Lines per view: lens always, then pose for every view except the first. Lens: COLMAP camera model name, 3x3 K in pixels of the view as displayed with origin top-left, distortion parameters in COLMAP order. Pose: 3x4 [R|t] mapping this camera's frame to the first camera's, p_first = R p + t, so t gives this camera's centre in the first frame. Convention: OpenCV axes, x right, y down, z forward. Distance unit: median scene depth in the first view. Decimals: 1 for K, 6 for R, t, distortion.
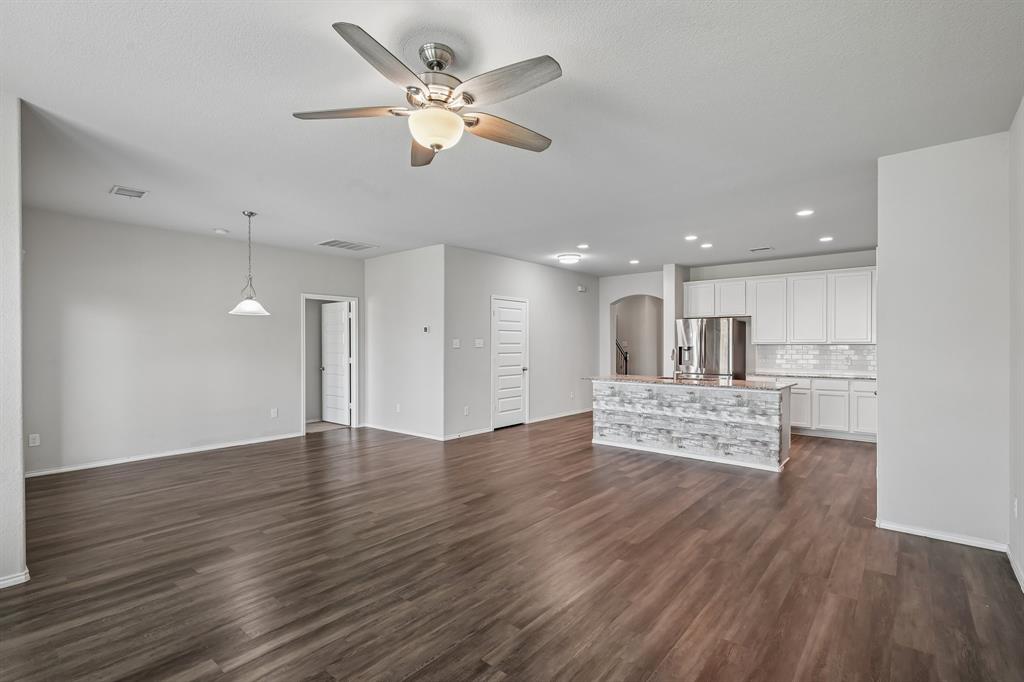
lens RADIAL K [[471.6, 0, 513.7], [0, 471.6, 346.8], [0, 0, 1]] dist [-0.005384, -0.000279]
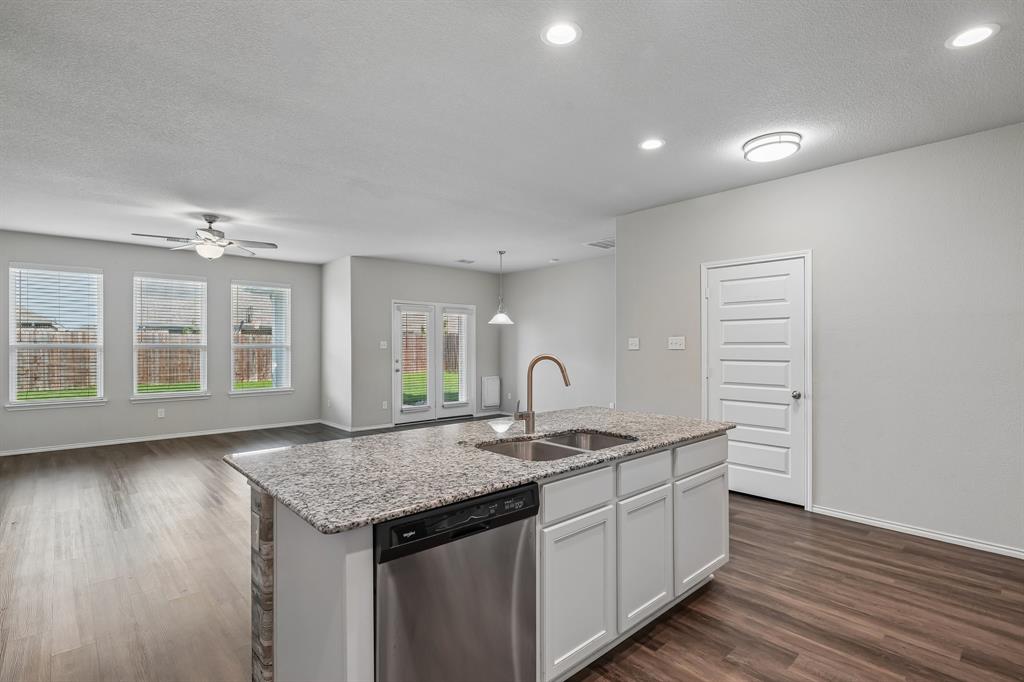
lens RADIAL K [[493.0, 0, 513.3], [0, 493.0, 341.3], [0, 0, 1]] dist [-0.004052, -0.000277]
pose [[-0.141047, -0.005594, -0.989987, 0.572749], [-0.002388, 0.999983, -0.005310, -0.005159], [0.990000, 0.001615, -0.141058, 0.787271]]
